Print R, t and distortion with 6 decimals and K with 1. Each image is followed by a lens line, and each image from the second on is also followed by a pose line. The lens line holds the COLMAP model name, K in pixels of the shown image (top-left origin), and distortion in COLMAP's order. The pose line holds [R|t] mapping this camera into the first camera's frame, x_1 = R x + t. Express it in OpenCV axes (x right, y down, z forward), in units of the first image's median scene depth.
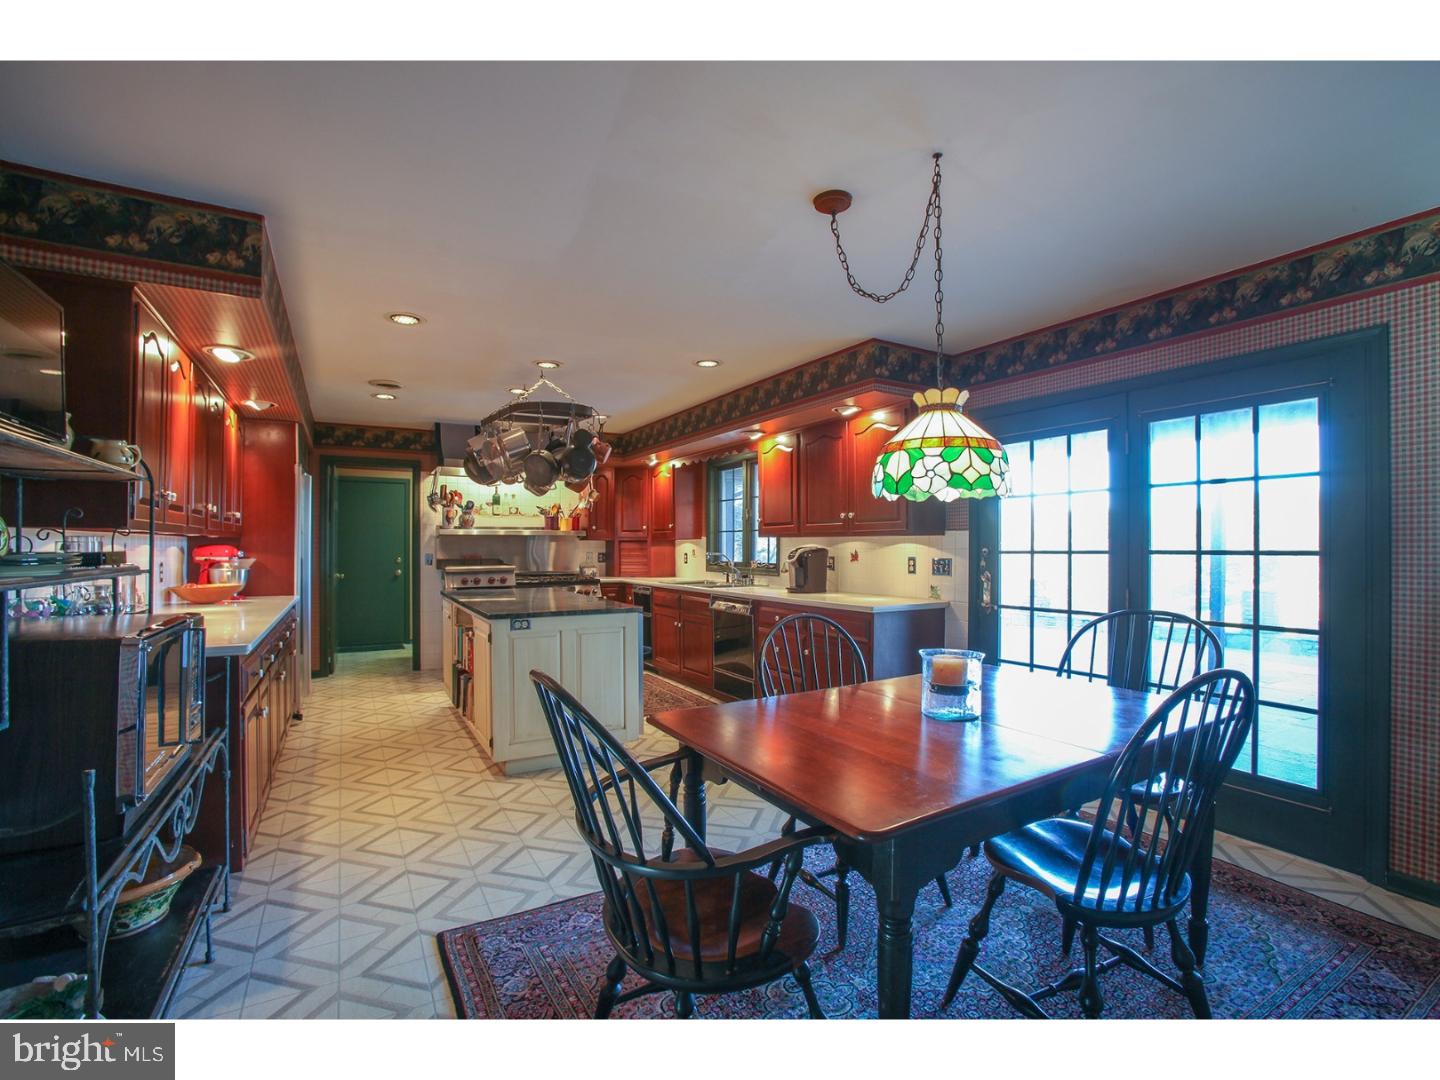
lens RADIAL K [[650.6, 0, 722.2], [0, 650.6, 545.8], [0, 0, 1]] dist [-0.053116, 0.004487]
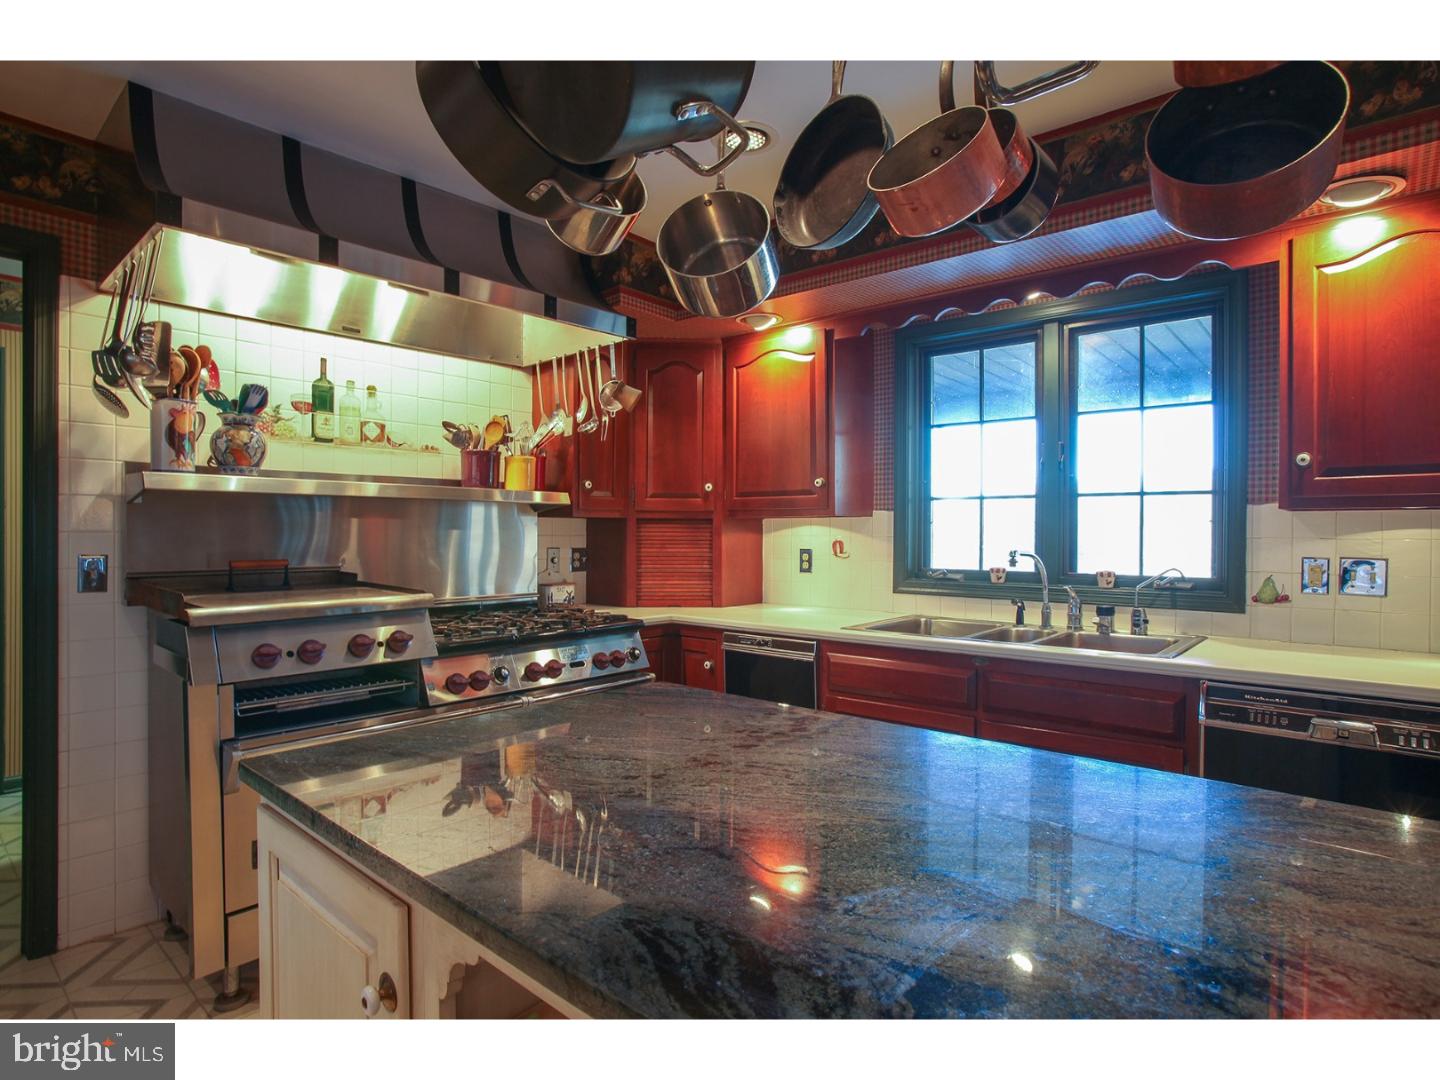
lens RADIAL K [[777.8, 0, 720.0], [0, 777.8, 538.7], [0, 0, 1]] dist [-0.012624, 0.002742]
pose [[0.950803, 0.002217, 0.309788, -0.290264], [-0.003995, 0.999979, 0.005106, 0.001983], [-0.309771, -0.006092, 0.950792, 0.569833]]
